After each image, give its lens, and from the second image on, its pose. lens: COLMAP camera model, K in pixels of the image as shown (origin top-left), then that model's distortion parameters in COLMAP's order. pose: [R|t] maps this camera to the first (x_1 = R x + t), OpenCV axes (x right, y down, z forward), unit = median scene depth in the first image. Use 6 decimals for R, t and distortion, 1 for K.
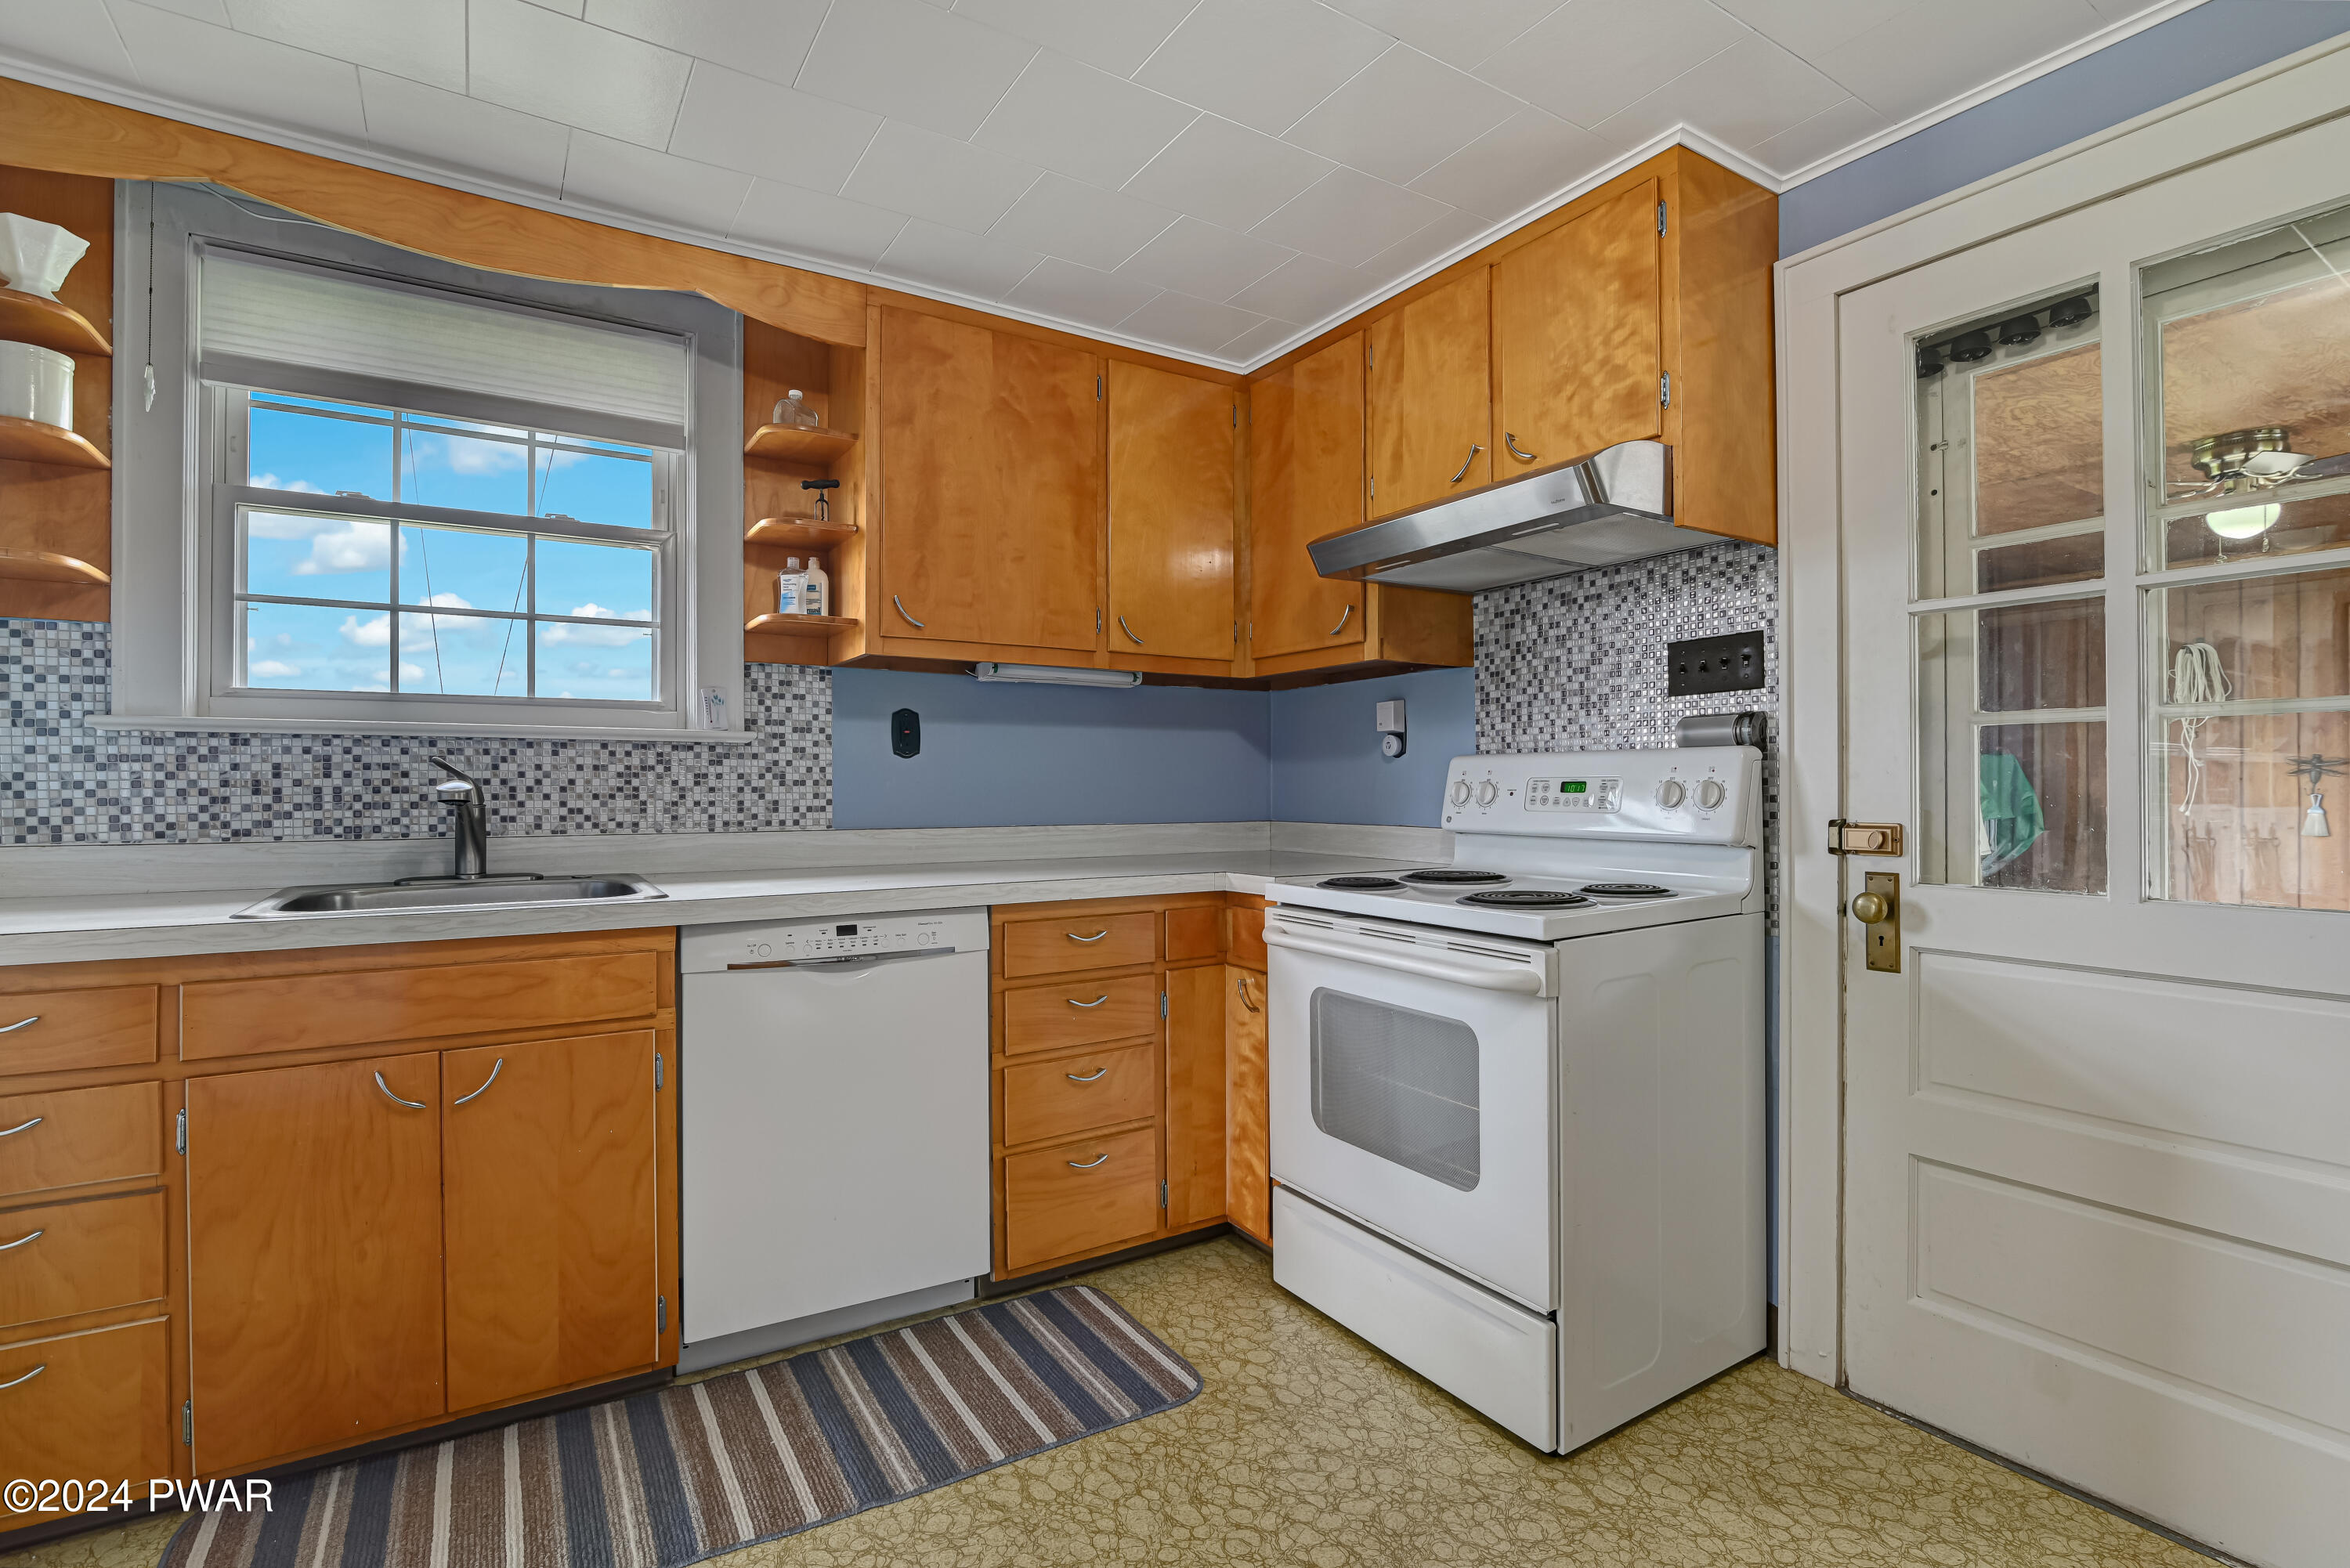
lens RADIAL K [[1089.8, 0, 1180.0], [0, 1089.8, 778.1], [0, 0, 1]] dist [-0.016147, 0.000117]
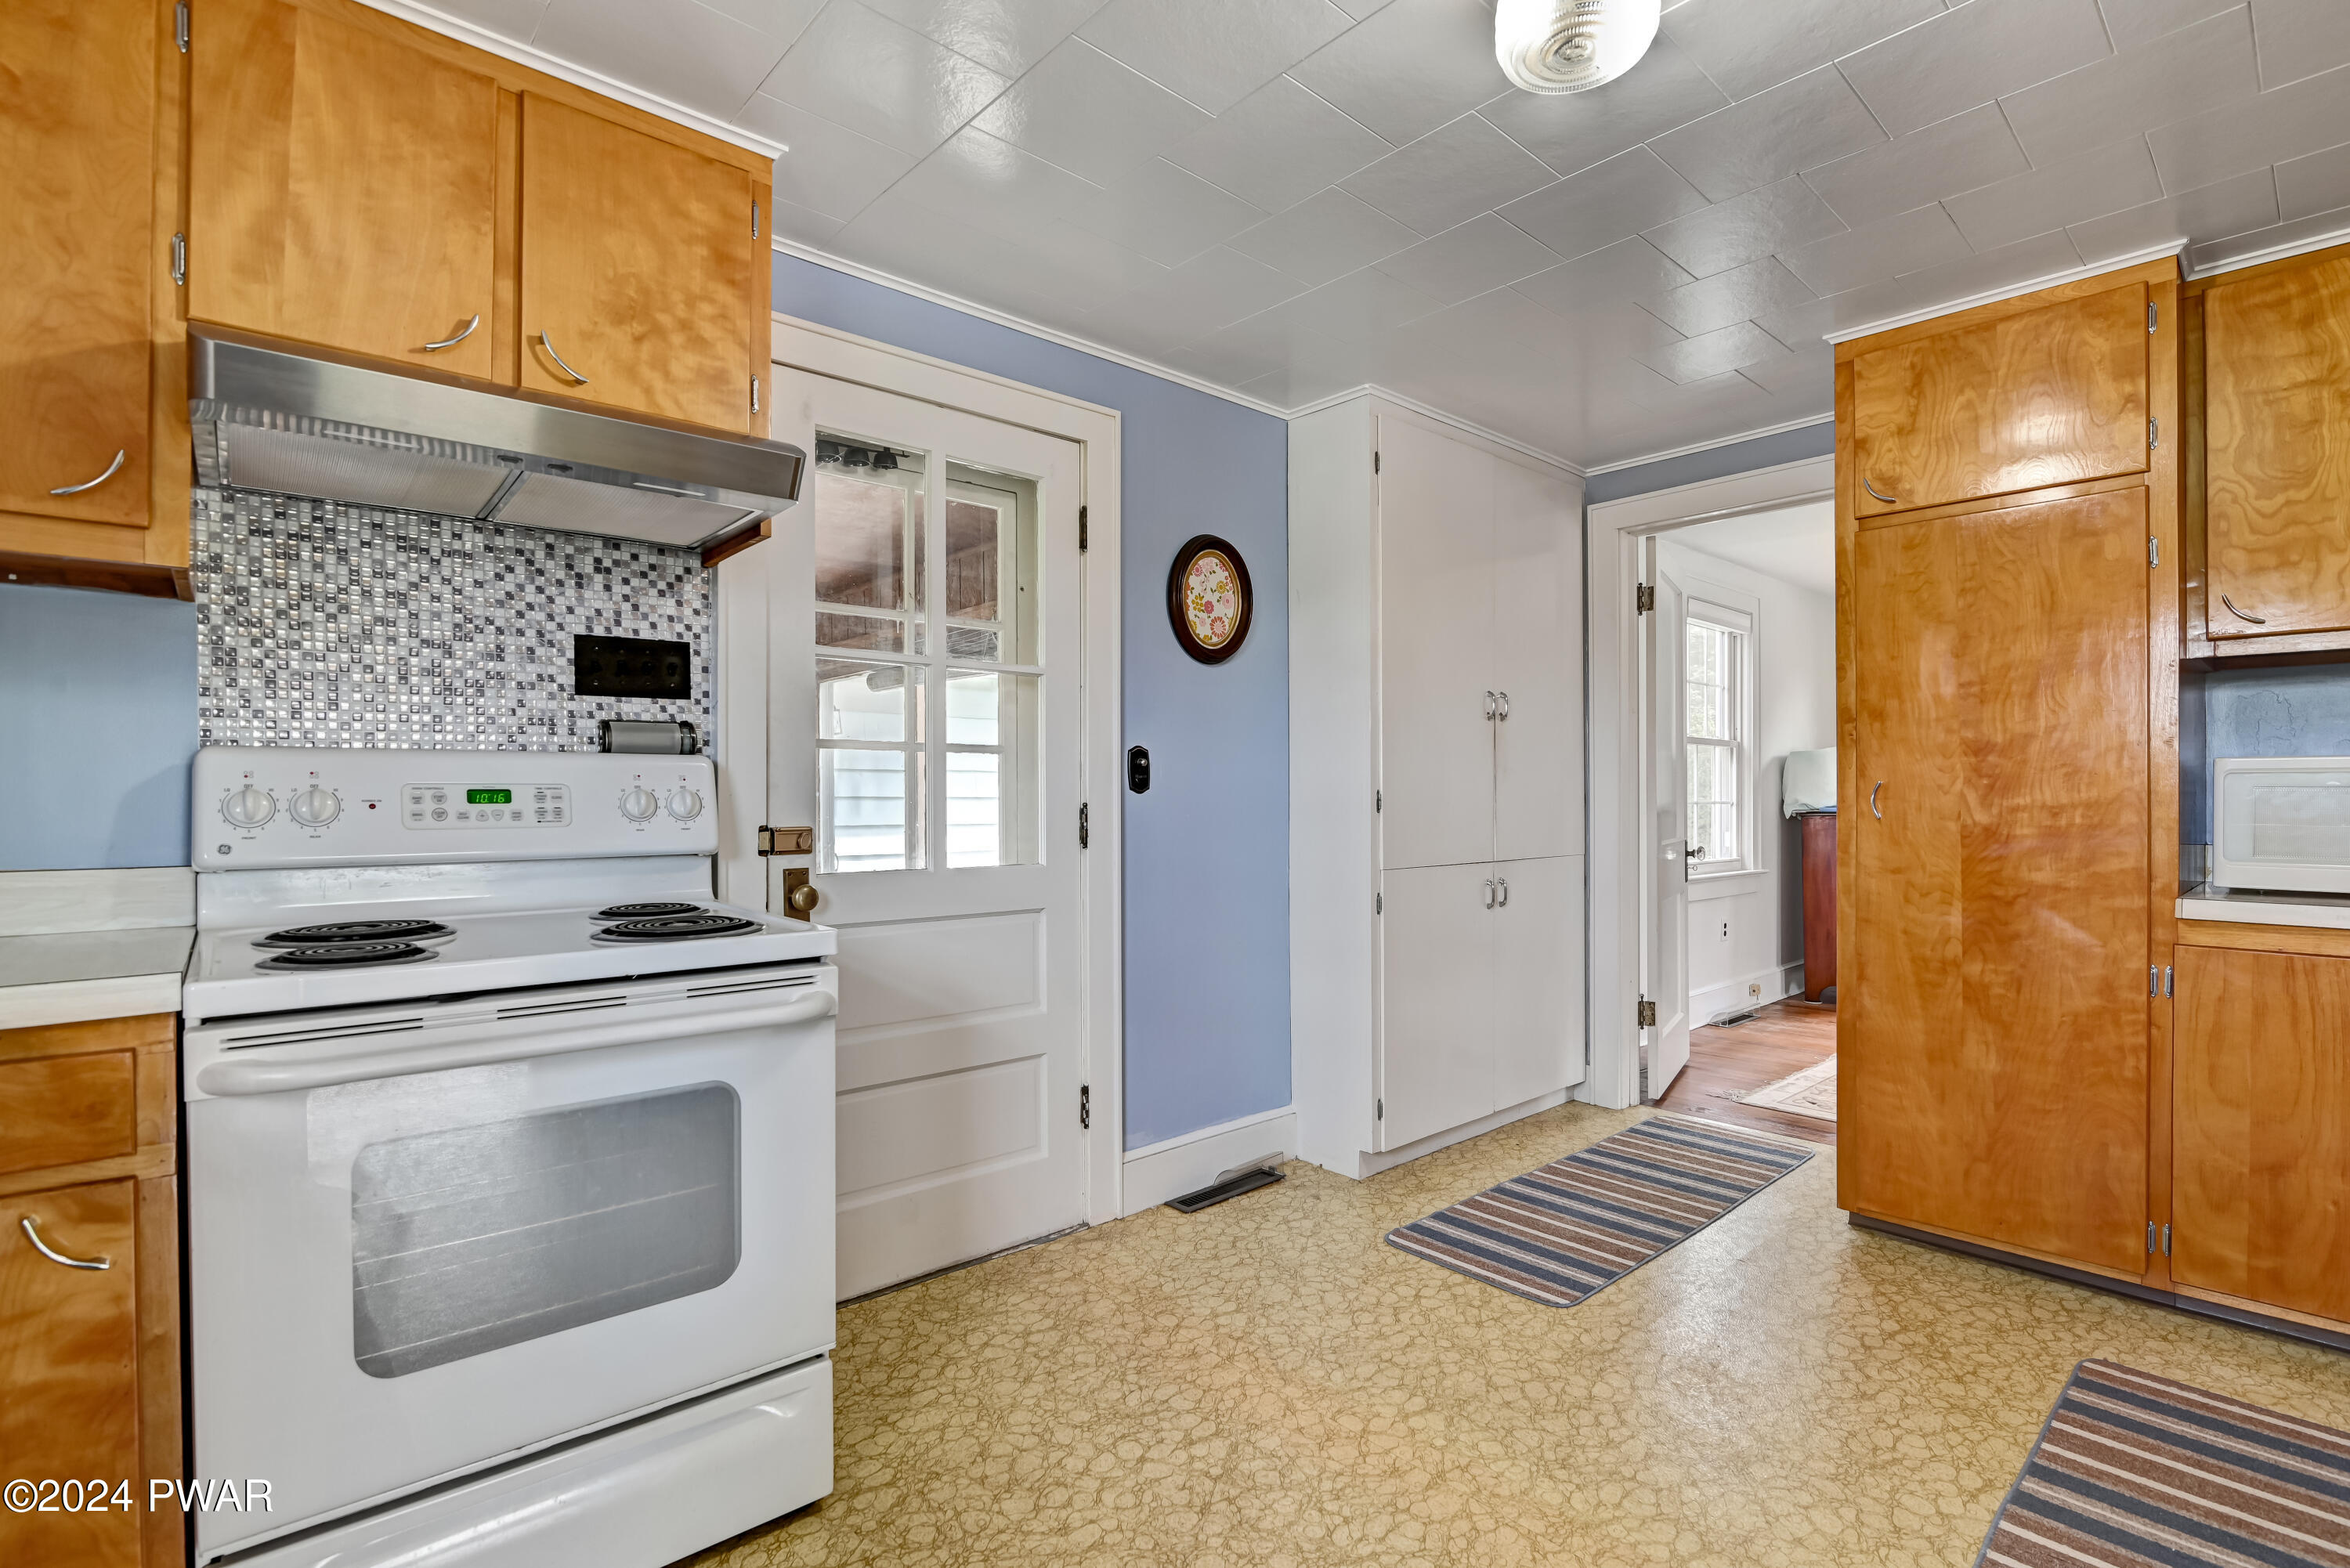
lens RADIAL K [[1084.3, 0, 1174.3], [0, 1084.3, 800.8], [0, 0, 1]] dist [-0.019627, -0.000283]
pose [[-0.157931, 0.001017, 0.987450, -0.495788], [-0.001132, 0.999999, -0.001211, 0.012077], [-0.987450, -0.001309, -0.157929, 0.658251]]
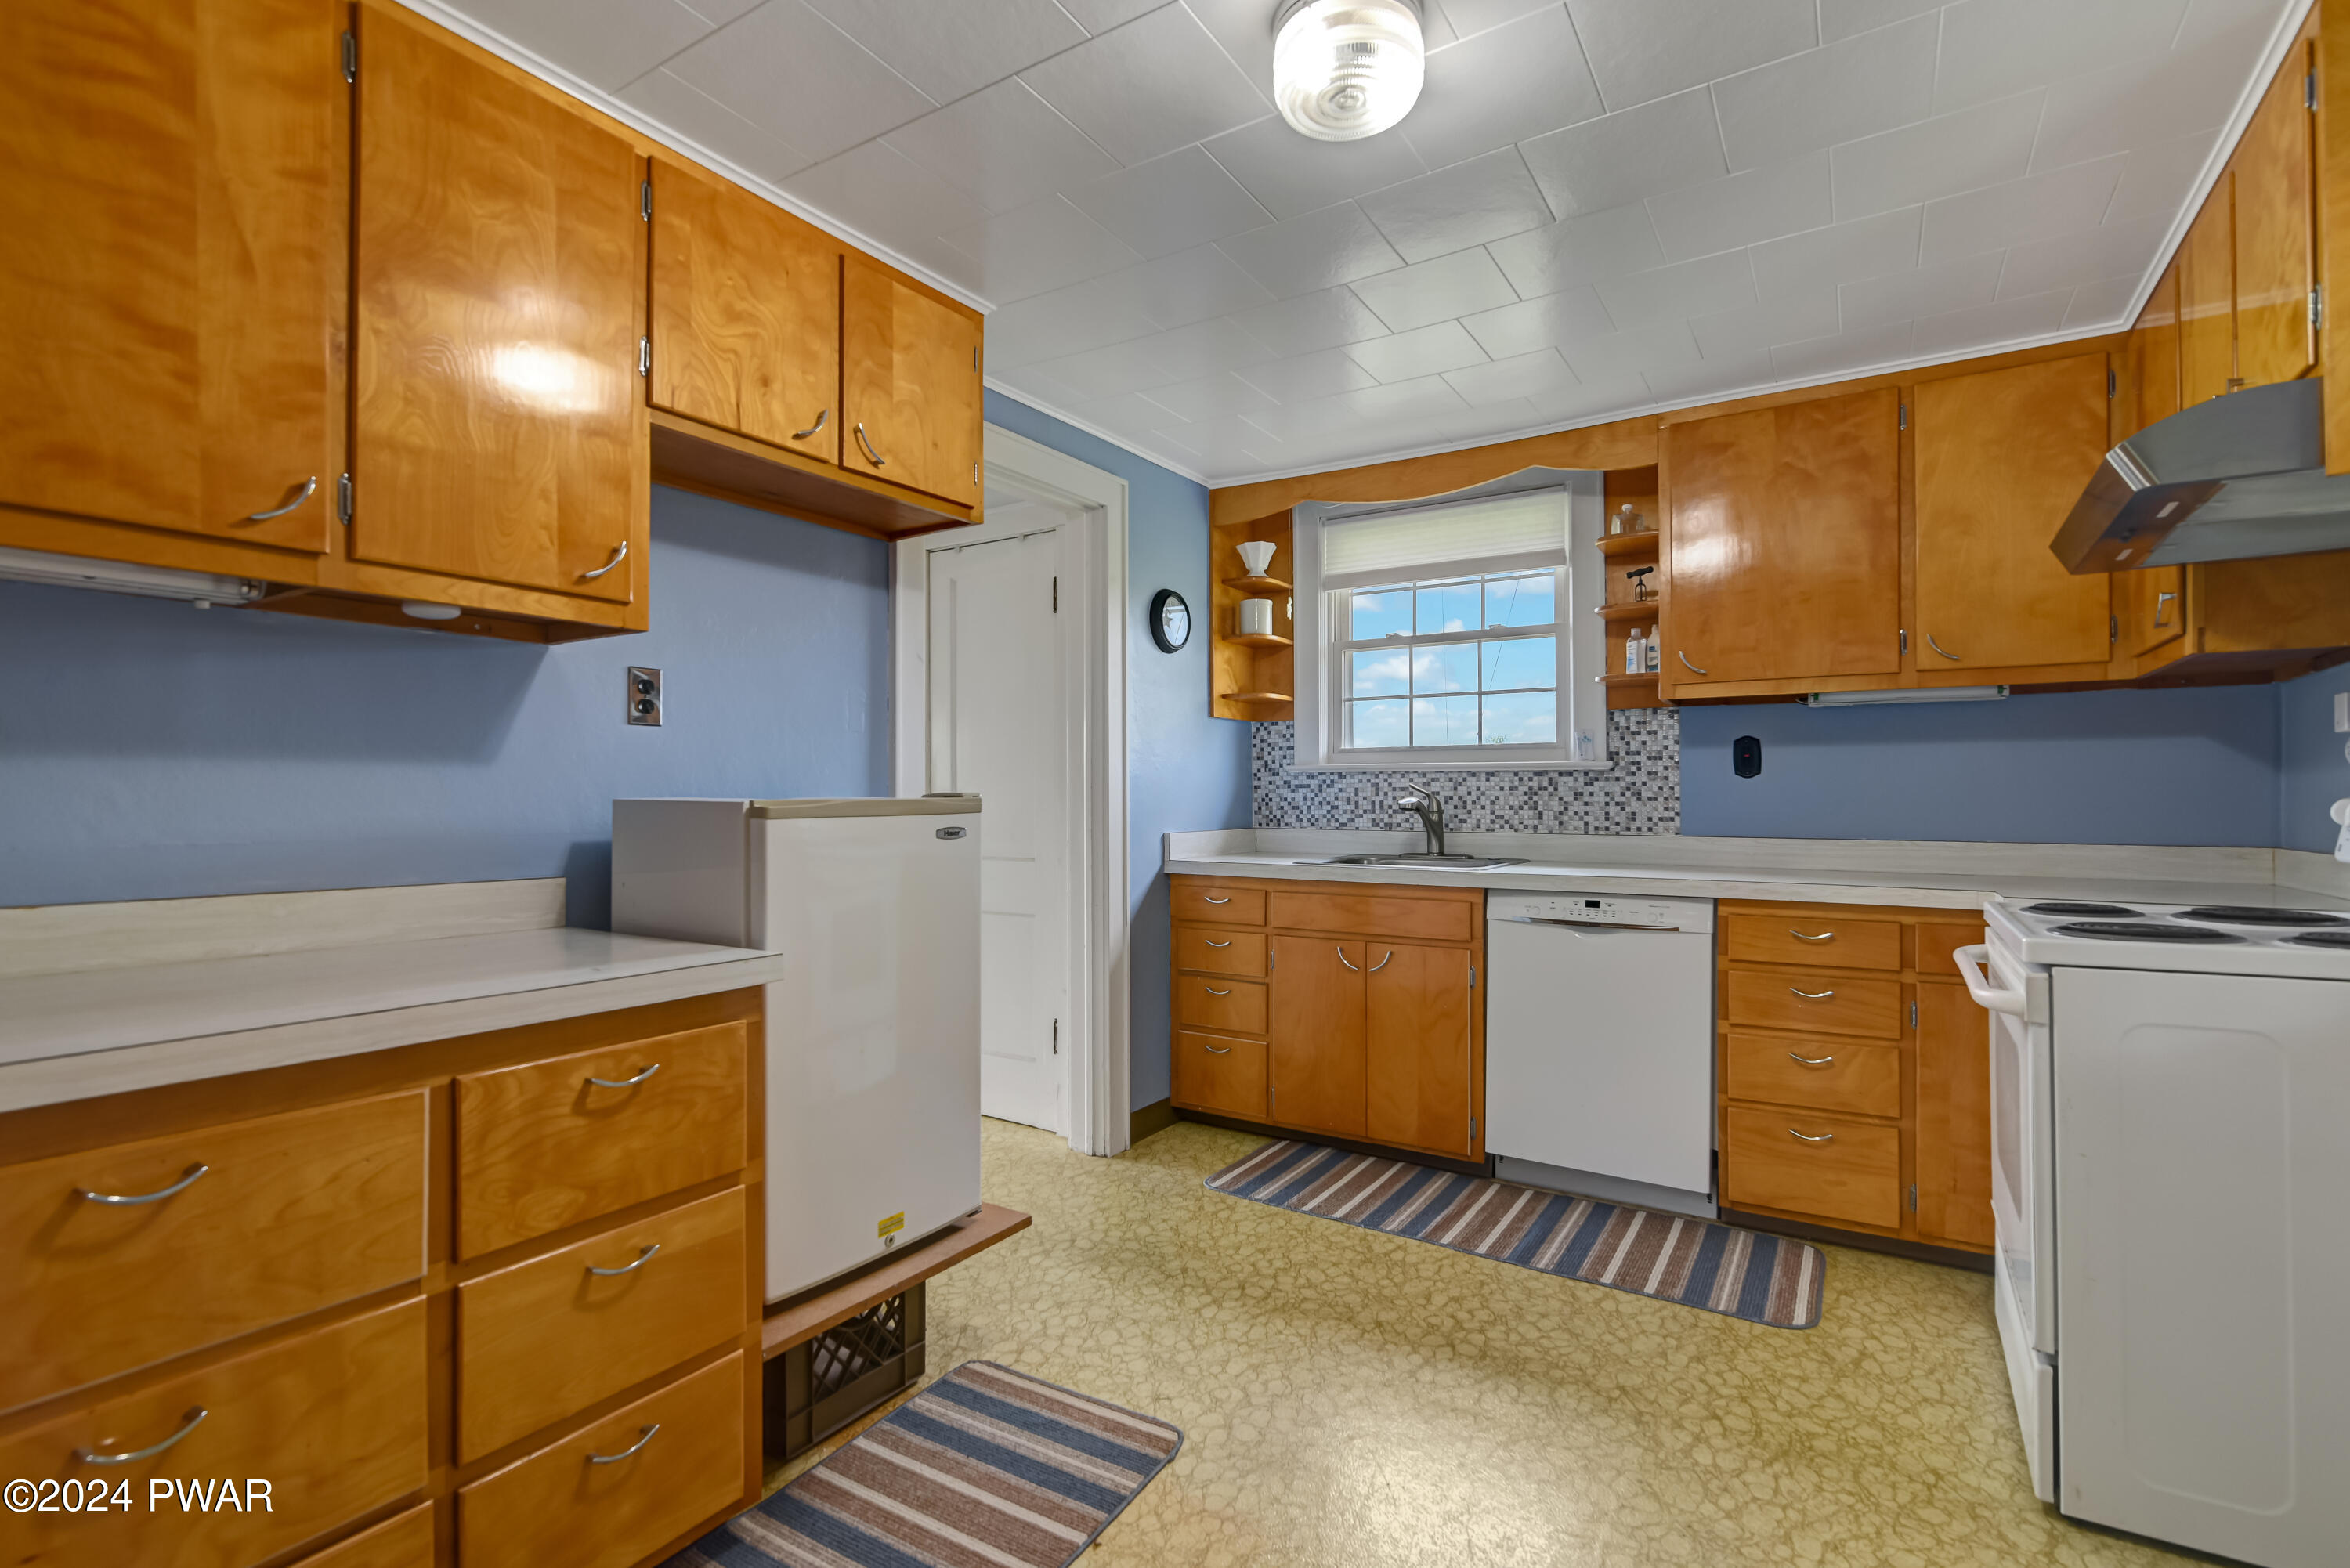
lens RADIAL K [[1105.8, 0, 1179.8], [0, 1105.8, 793.6], [0, 0, 1]] dist [-0.002370, -0.000204]
pose [[0.425163, -0.002331, -0.905114, 0.703211], [0.003065, 0.999995, -0.001136, -0.002443], [0.905111, -0.002291, 0.425168, -0.081759]]
